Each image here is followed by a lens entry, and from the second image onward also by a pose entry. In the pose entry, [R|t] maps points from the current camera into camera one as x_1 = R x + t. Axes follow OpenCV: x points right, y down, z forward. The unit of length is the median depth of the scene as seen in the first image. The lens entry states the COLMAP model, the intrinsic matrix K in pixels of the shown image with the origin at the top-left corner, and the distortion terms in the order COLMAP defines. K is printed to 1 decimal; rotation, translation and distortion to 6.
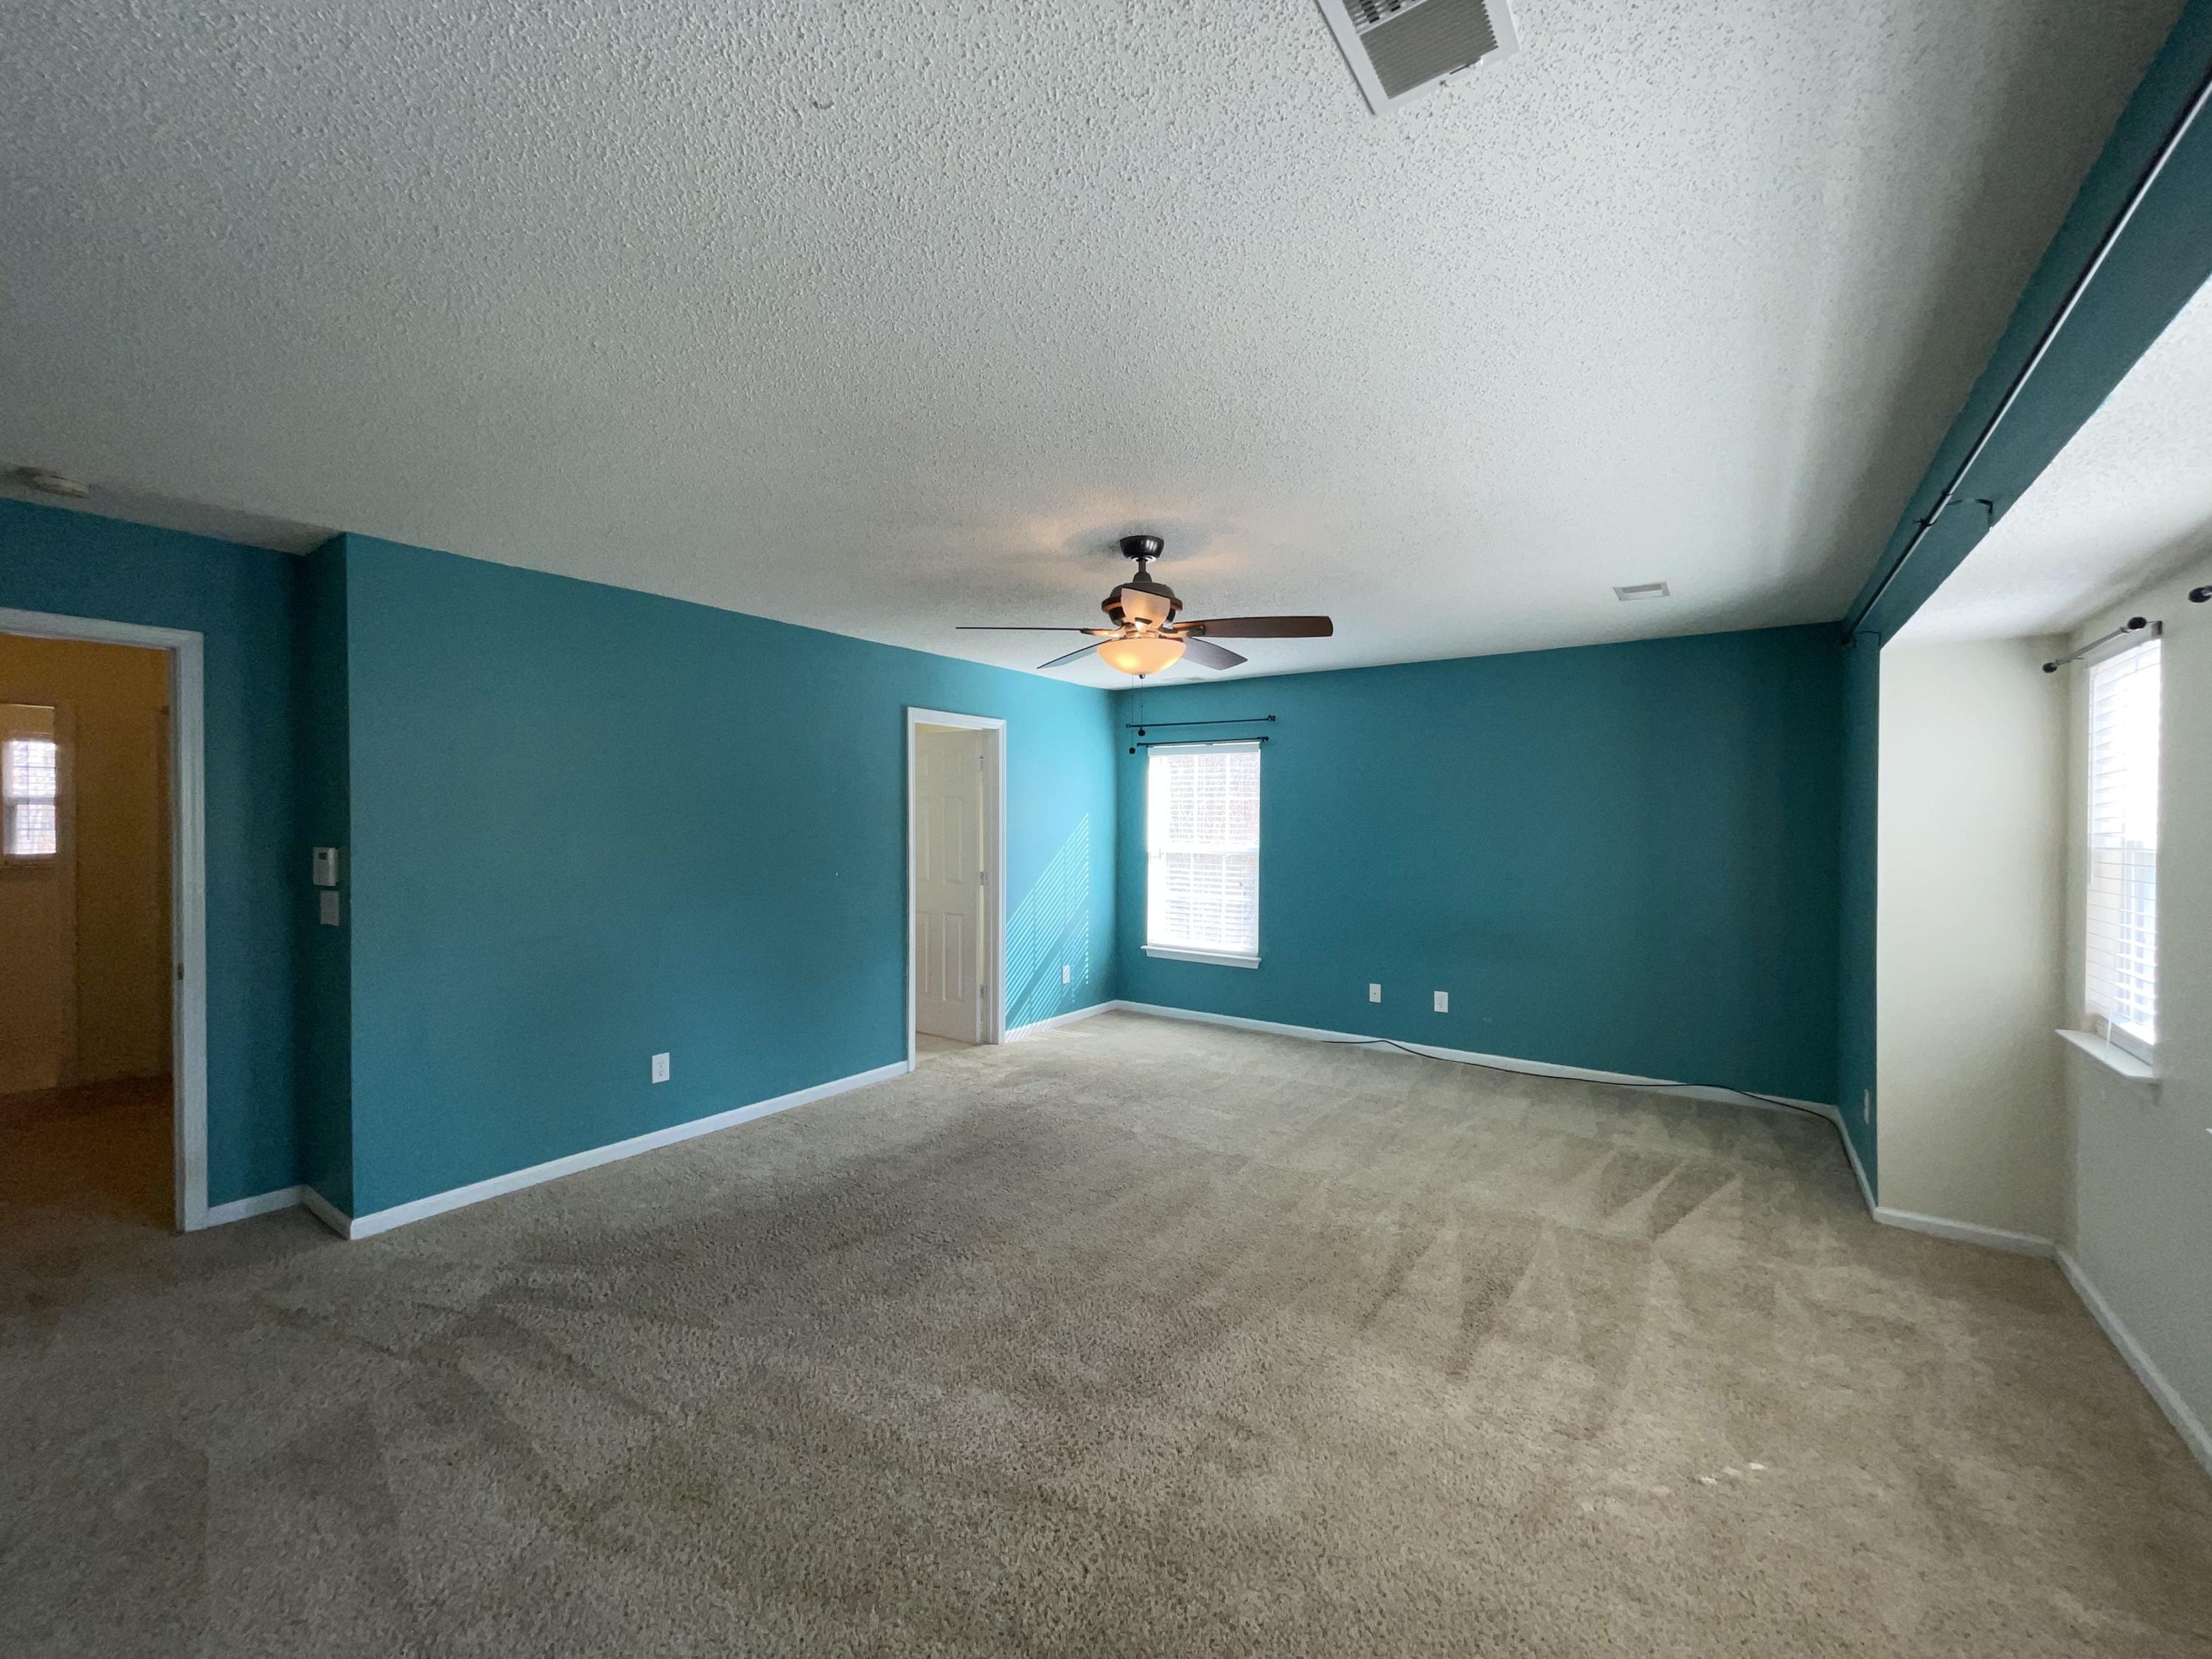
lens RADIAL K [[895.4, 0, 1100.3], [0, 895.4, 833.4], [0, 0, 1]] dist [0.000972, 0.000806]
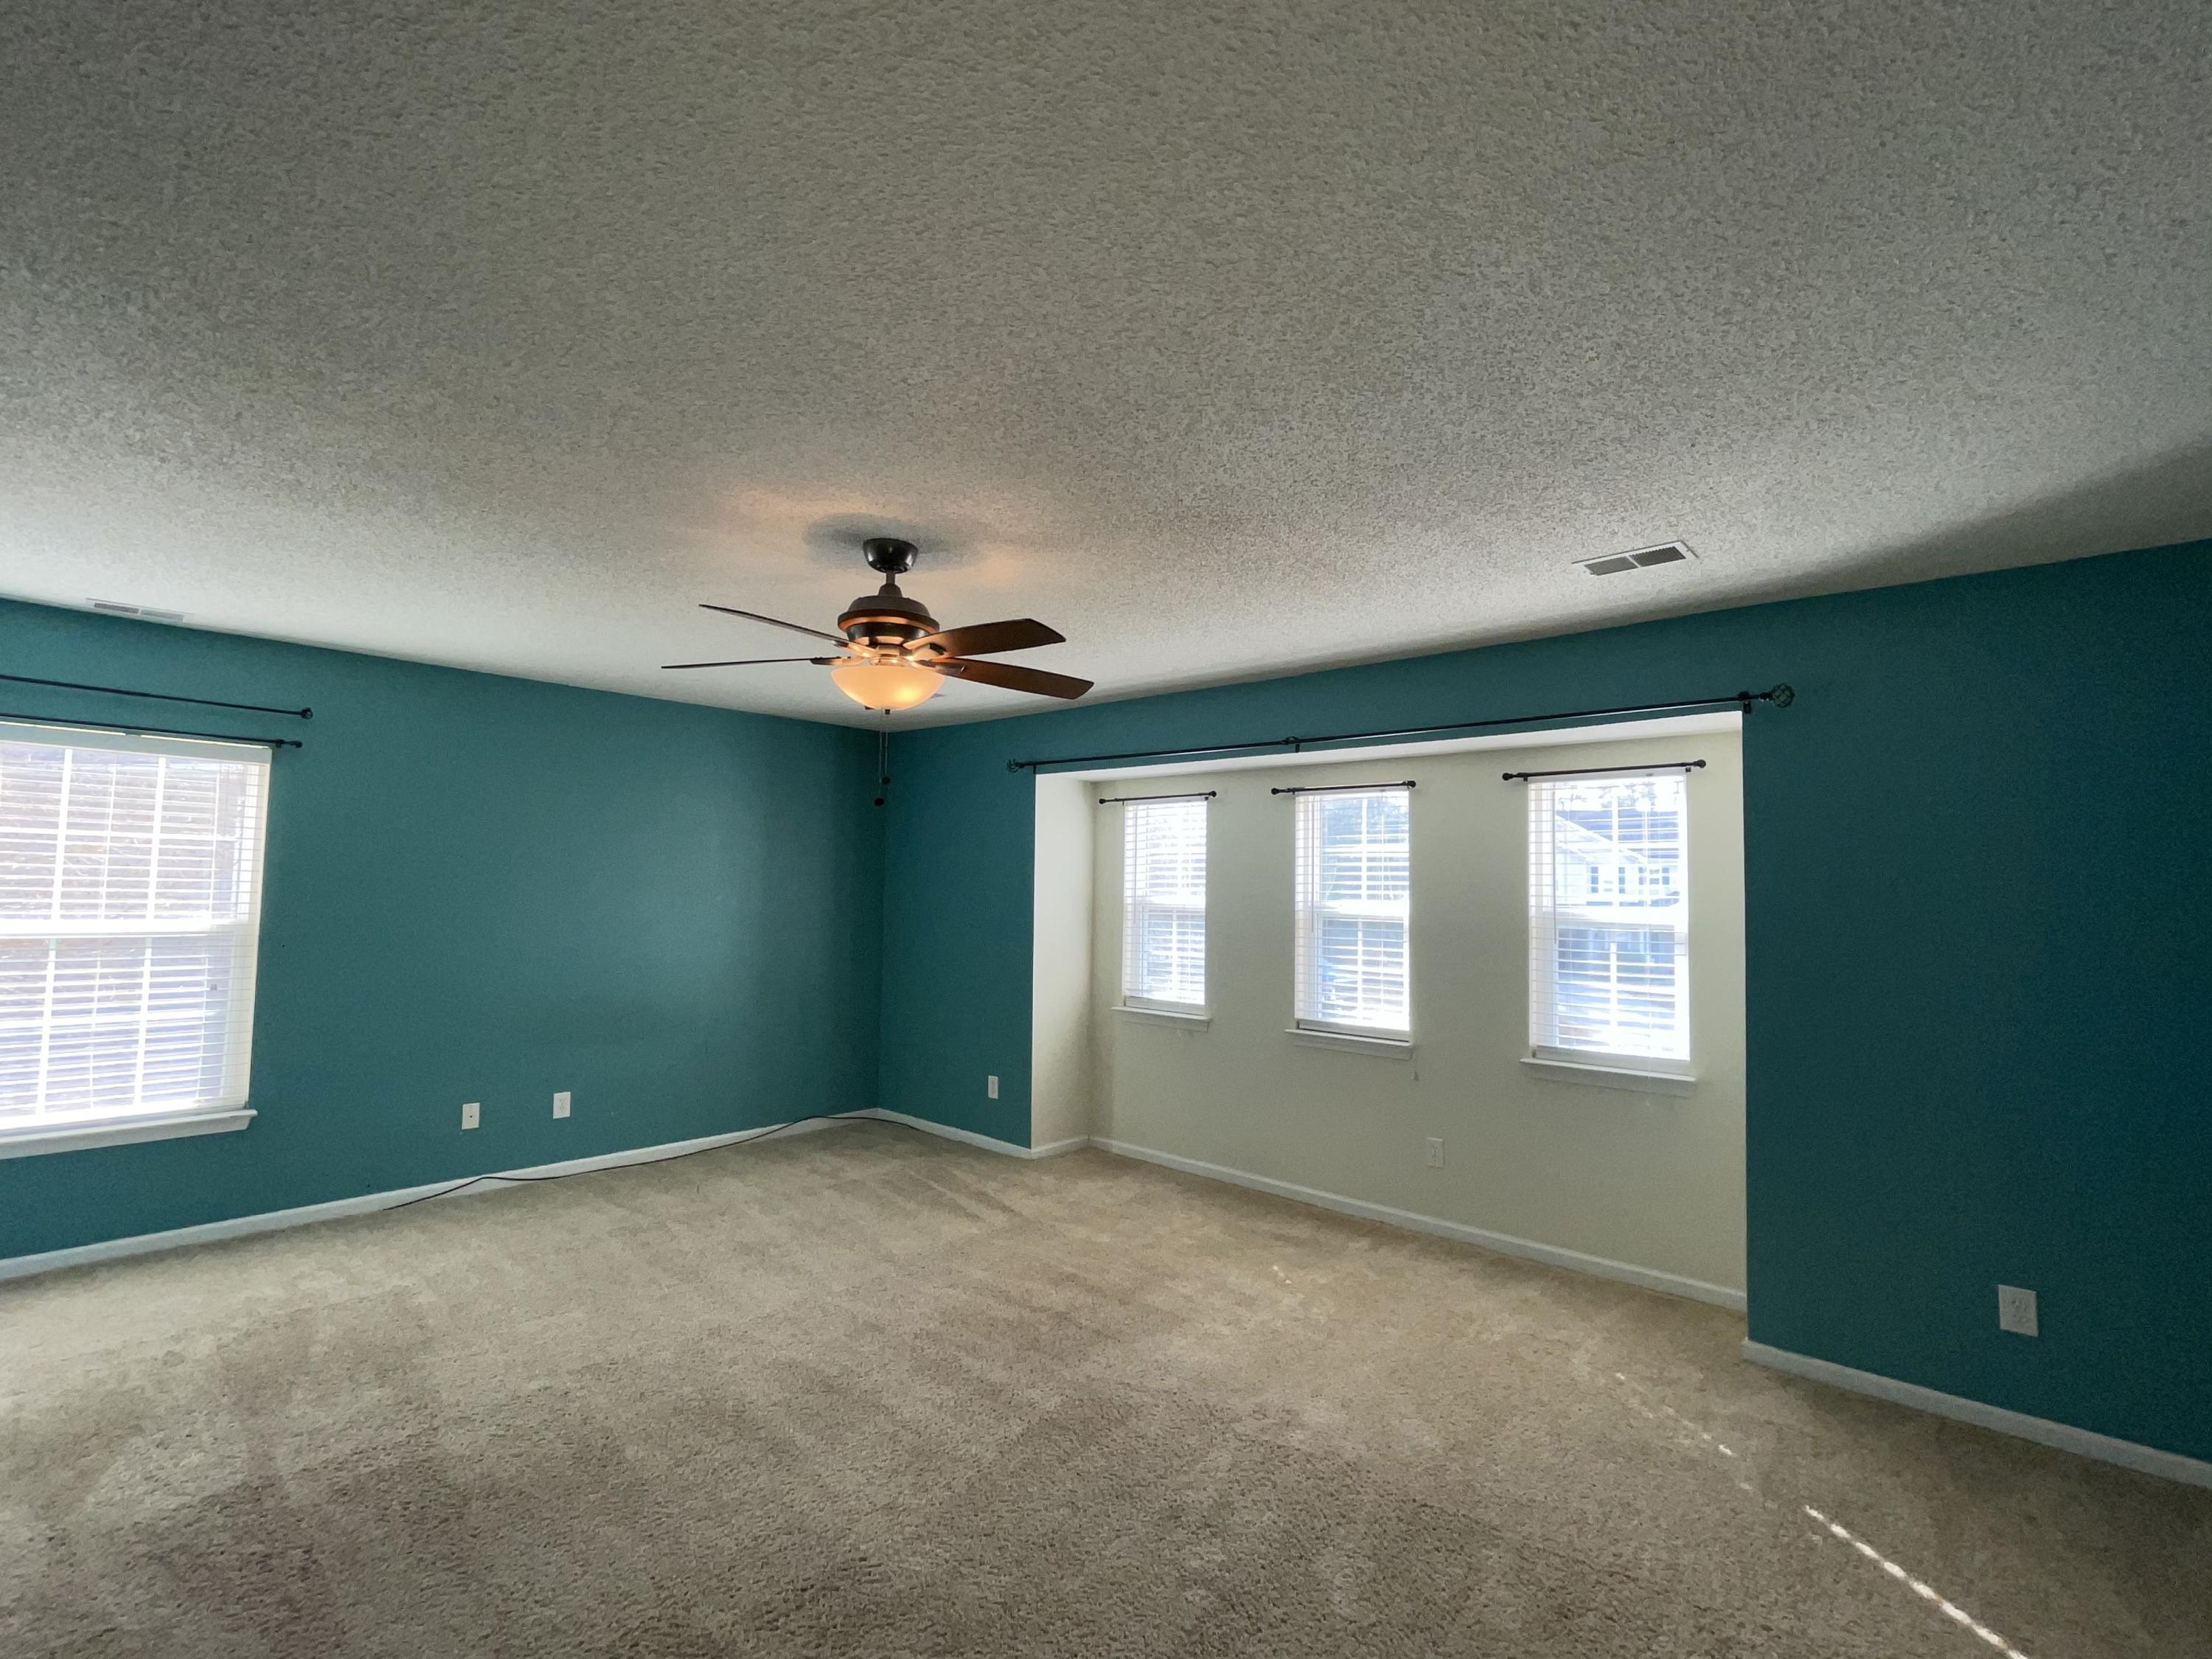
lens RADIAL K [[1022.4, 0, 1106.0], [0, 1022.4, 829.5], [0, 0, 1]] dist [-0.000200, 0.000651]
pose [[0.127288, 0.051274, 0.990540, -0.655489], [-0.002304, 0.998676, -0.051400, -0.019010], [-0.991863, 0.004260, 0.127237, 0.535270]]
